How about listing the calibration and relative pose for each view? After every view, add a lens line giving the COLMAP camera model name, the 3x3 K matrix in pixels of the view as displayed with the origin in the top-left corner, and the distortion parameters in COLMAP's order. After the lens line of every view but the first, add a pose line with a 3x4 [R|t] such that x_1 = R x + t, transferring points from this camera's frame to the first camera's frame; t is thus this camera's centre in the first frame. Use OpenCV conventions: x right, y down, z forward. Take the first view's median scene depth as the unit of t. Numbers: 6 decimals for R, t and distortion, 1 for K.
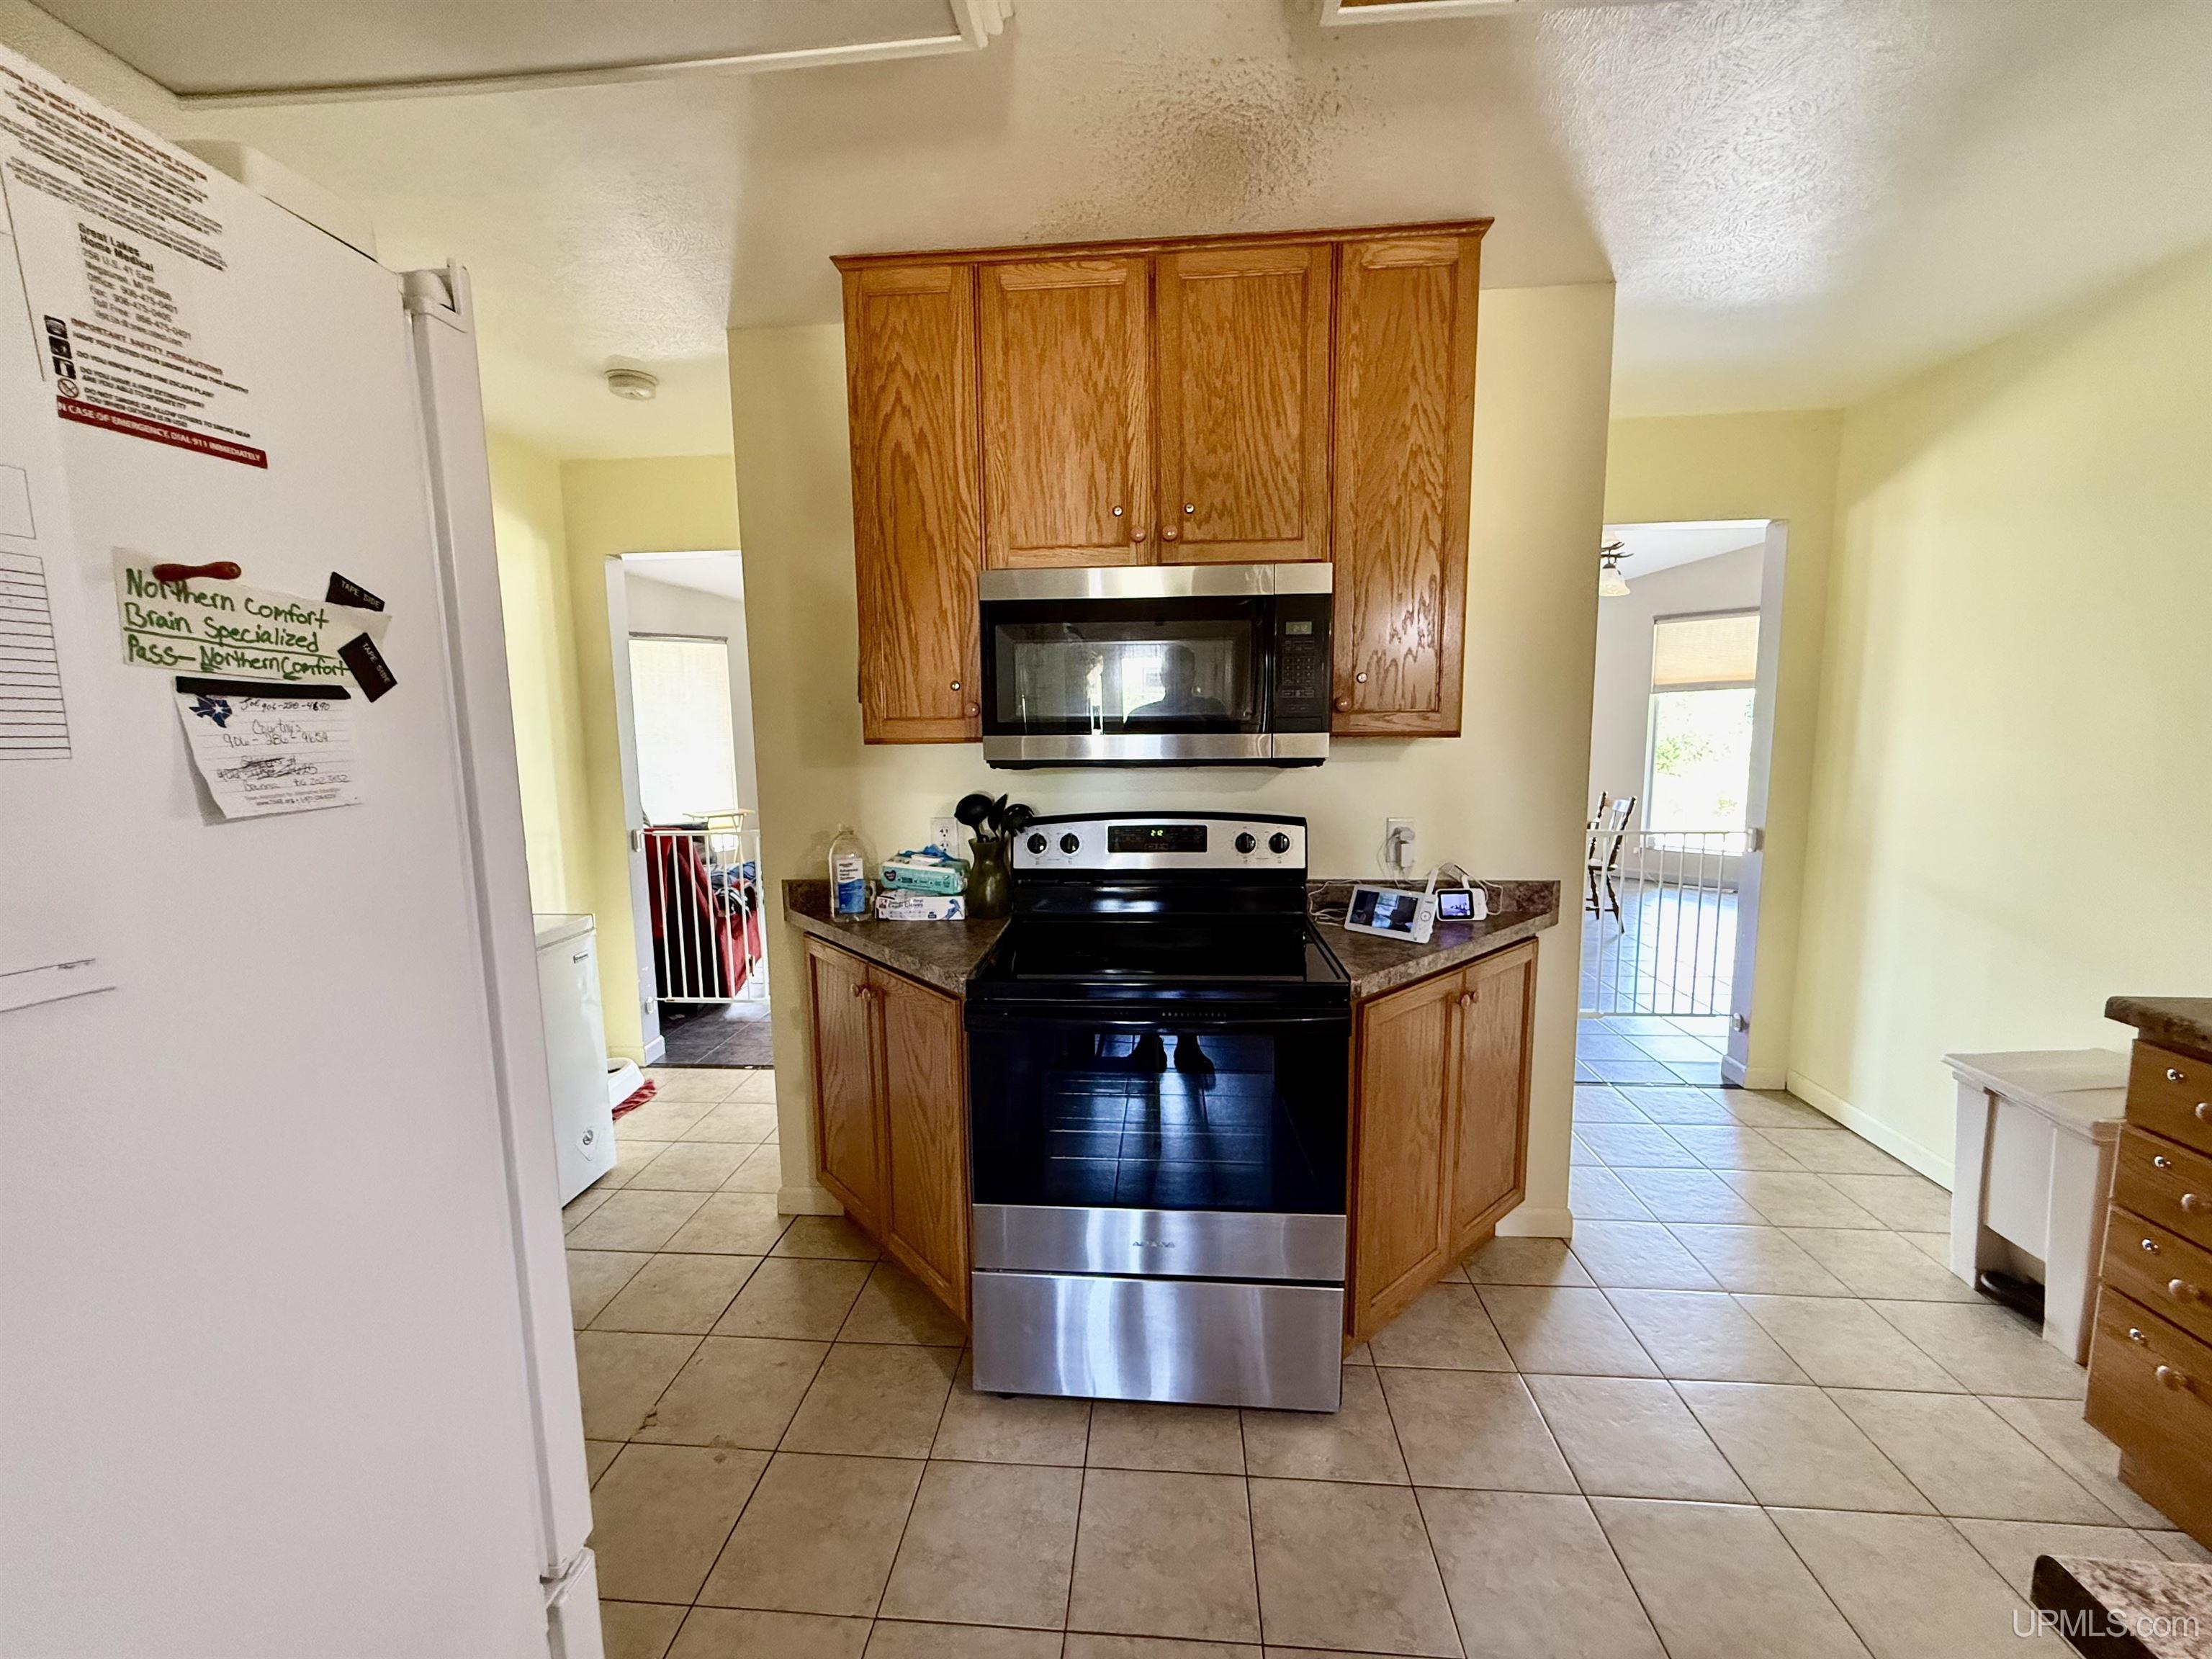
lens RADIAL K [[882.4, 0, 1098.1], [0, 882.4, 829.8], [0, 0, 1]] dist [-0.002540, -0.000280]
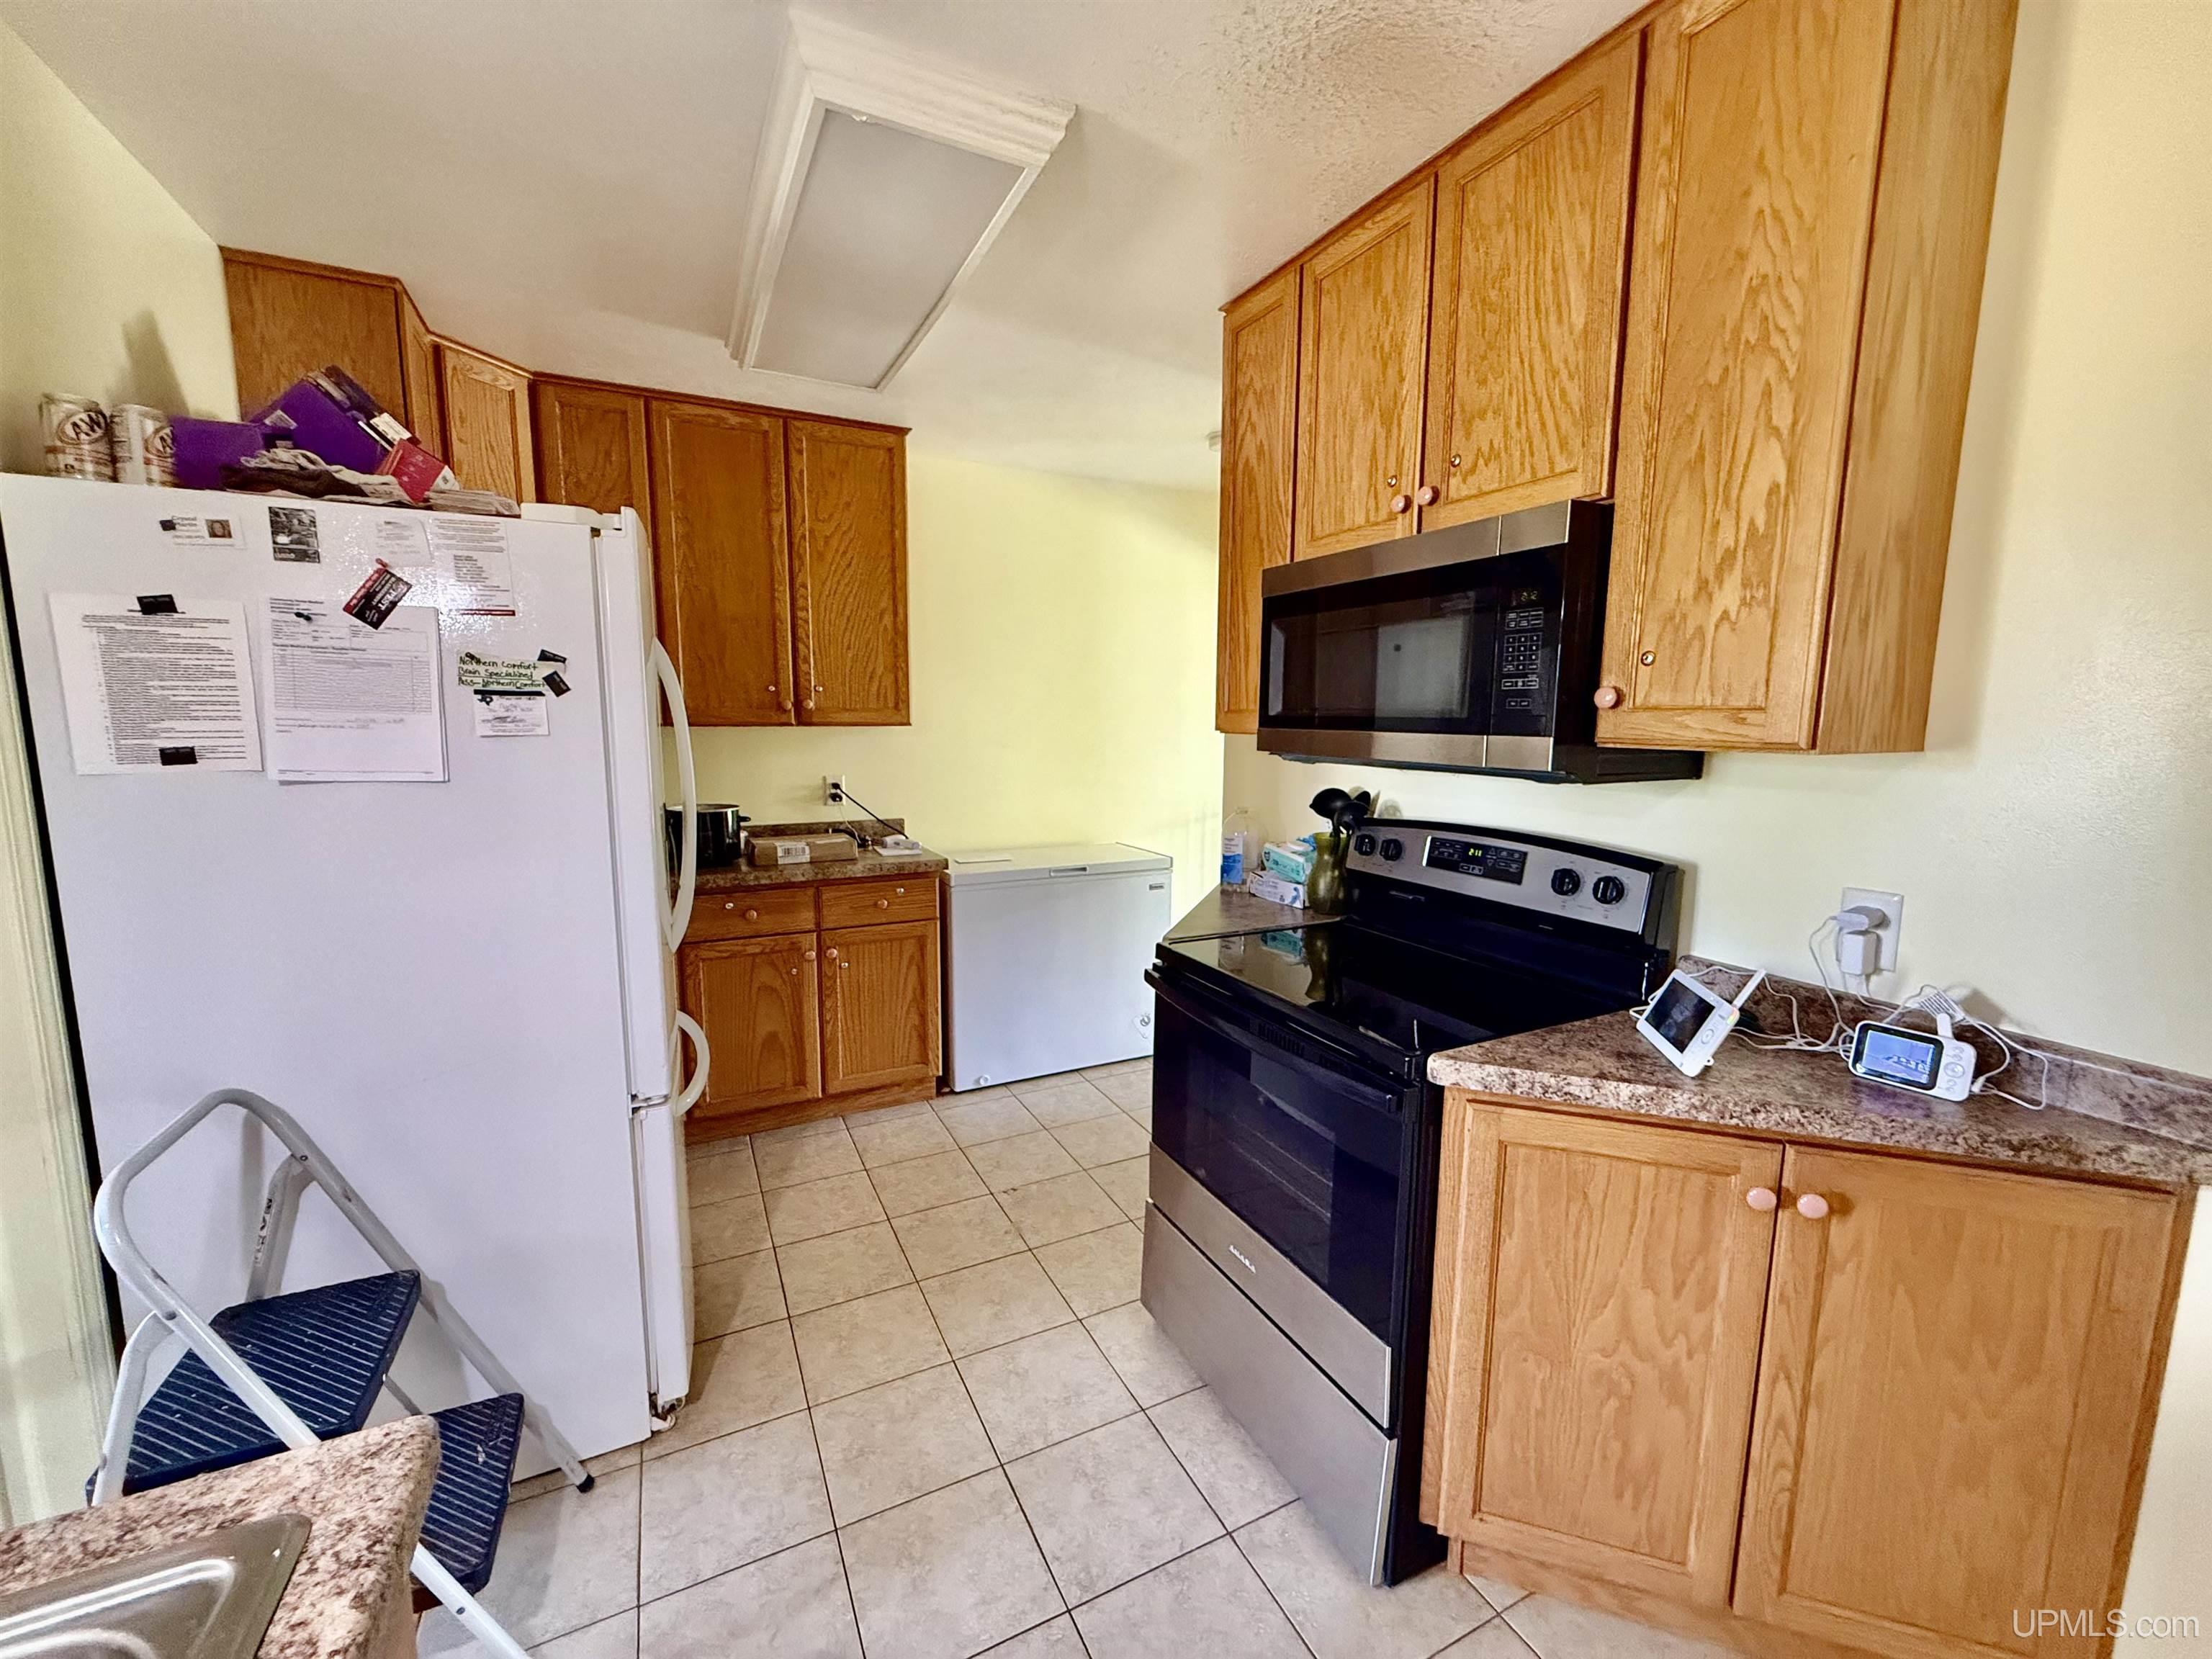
lens RADIAL K [[882.8, 0, 1097.6], [0, 882.8, 830.6], [0, 0, 1]] dist [0.000518, -0.000448]
pose [[0.515195, 0.127974, -0.847465, 0.683700], [-0.120203, 0.989806, 0.076394, -0.043849], [0.848602, 0.062510, 0.525325, 0.303104]]
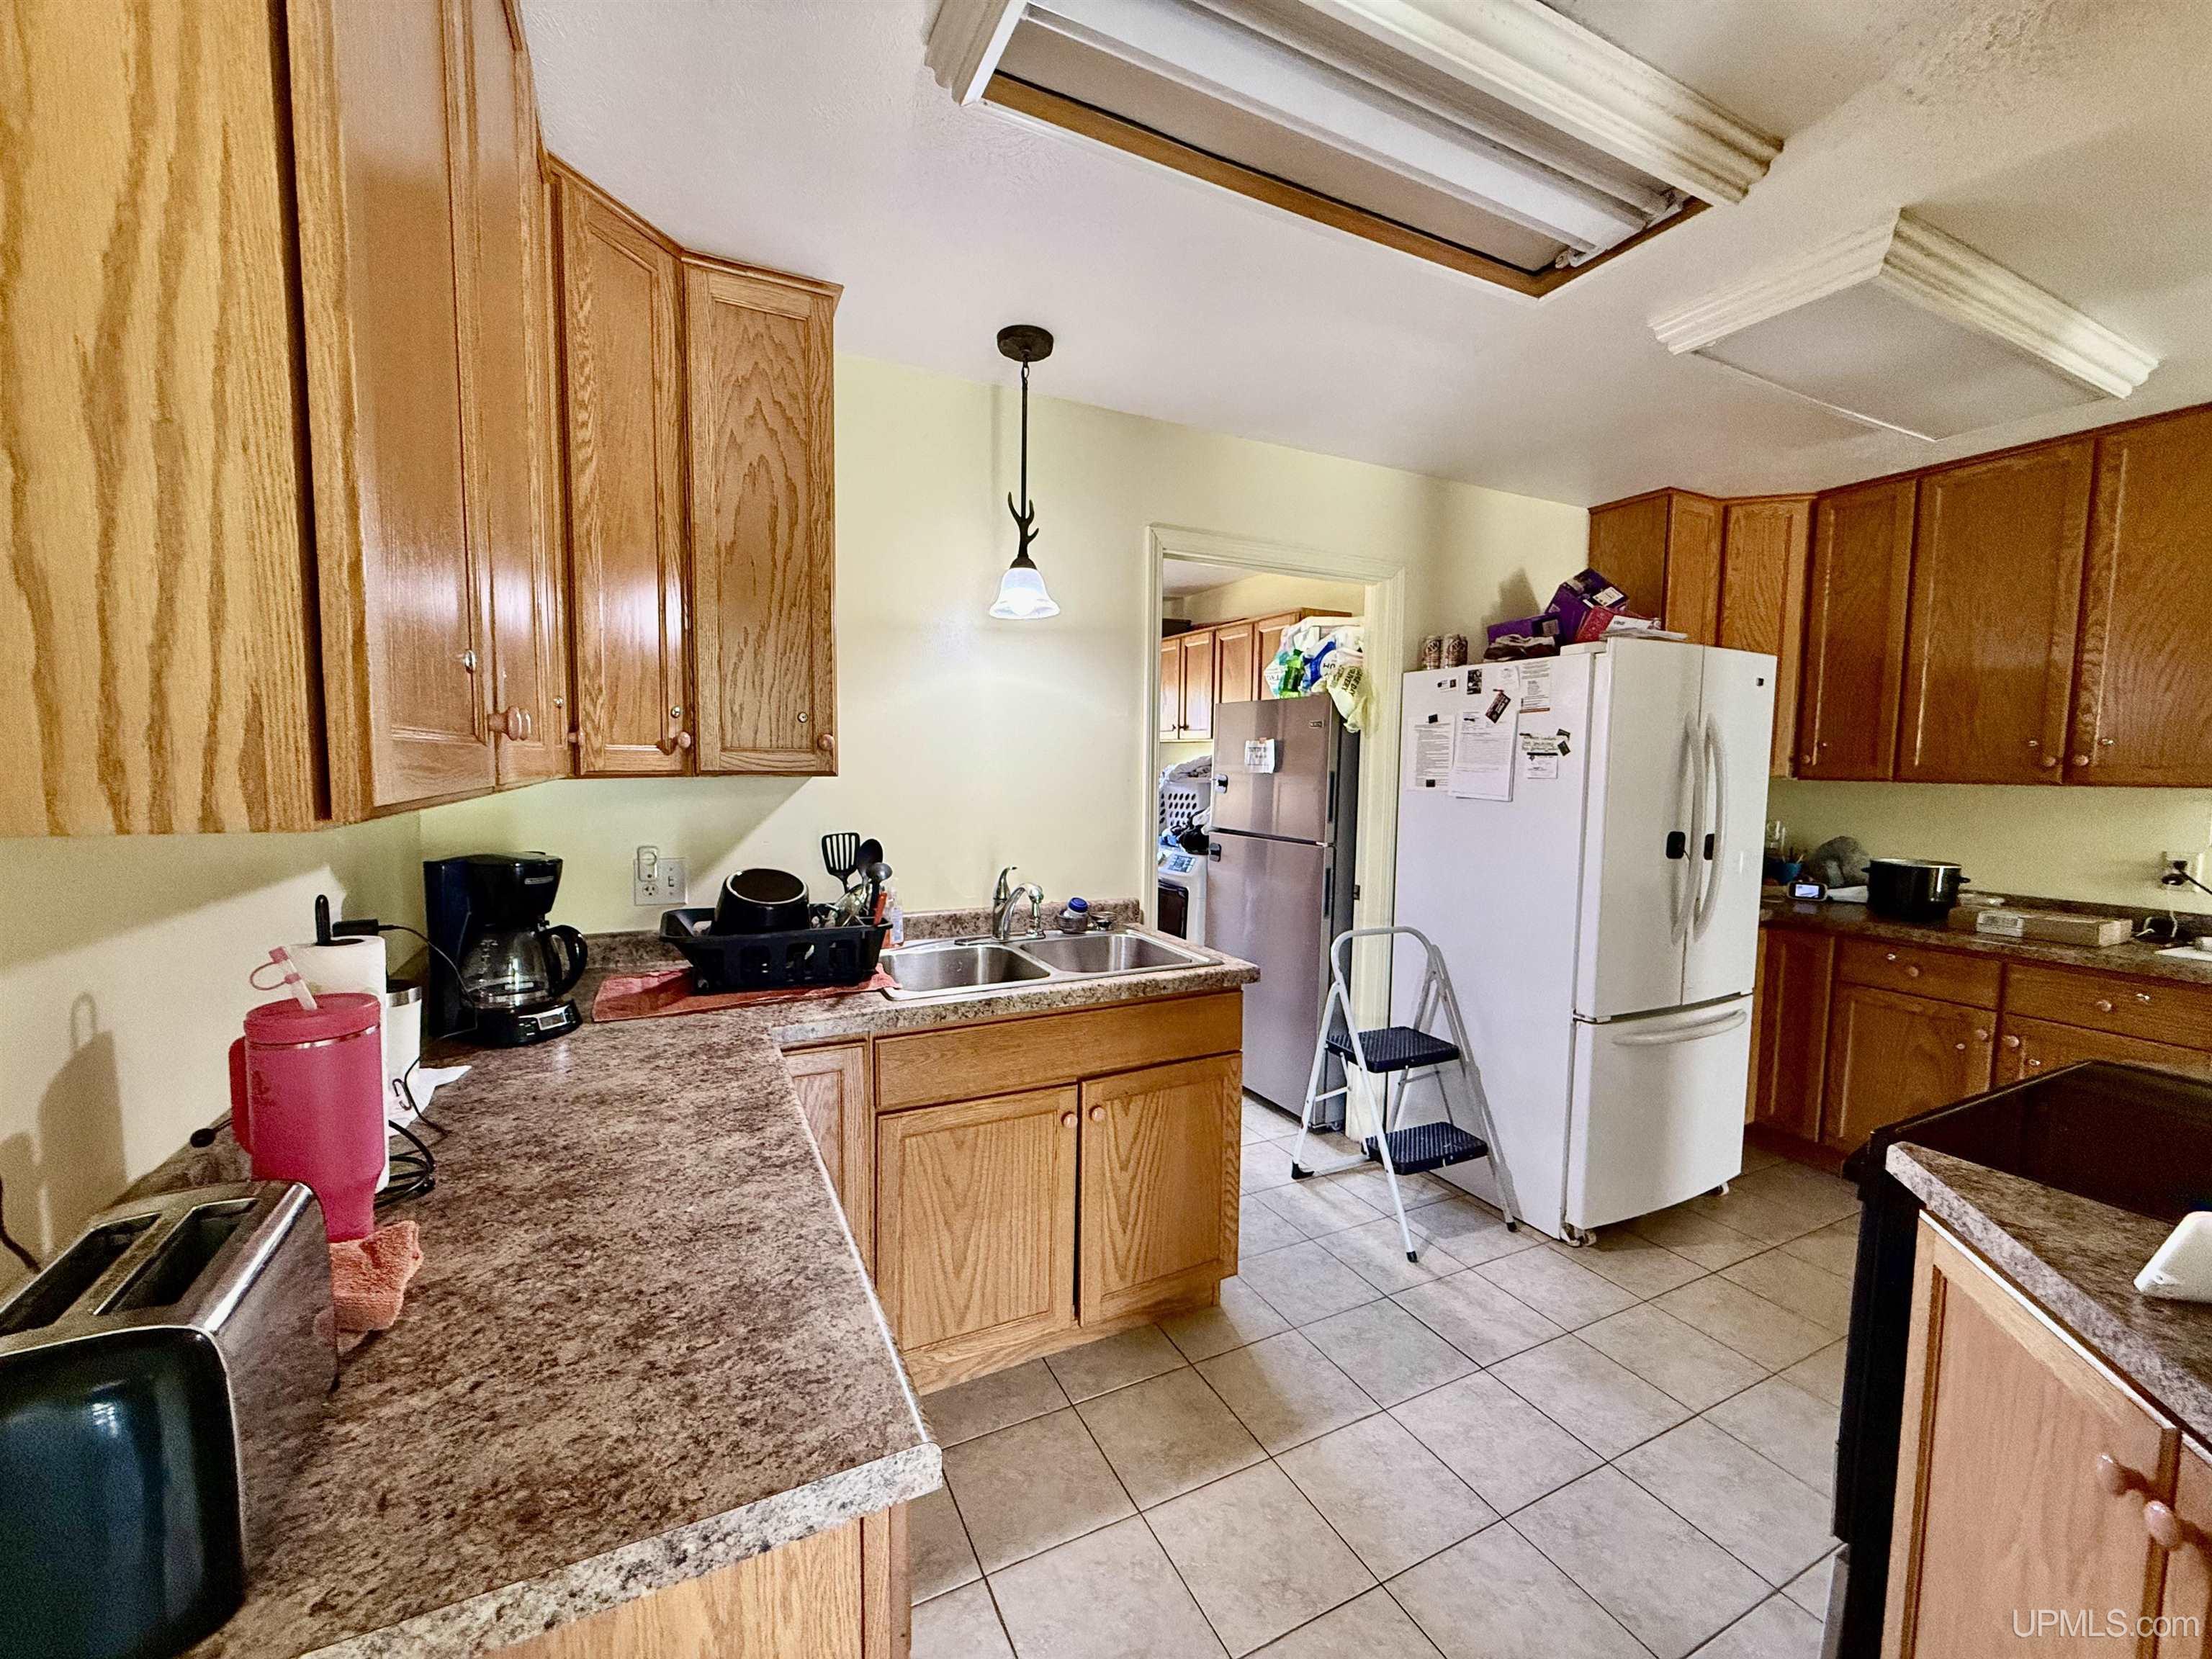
lens RADIAL K [[882.8, 0, 1097.6], [0, 882.8, 830.6], [0, 0, 1]] dist [0.000518, -0.000448]
pose [[-0.858555, 0.044640, -0.510775, 1.046614], [-0.064094, 0.979044, 0.193300, -0.146534], [0.508700, 0.198696, -0.837702, 1.084221]]
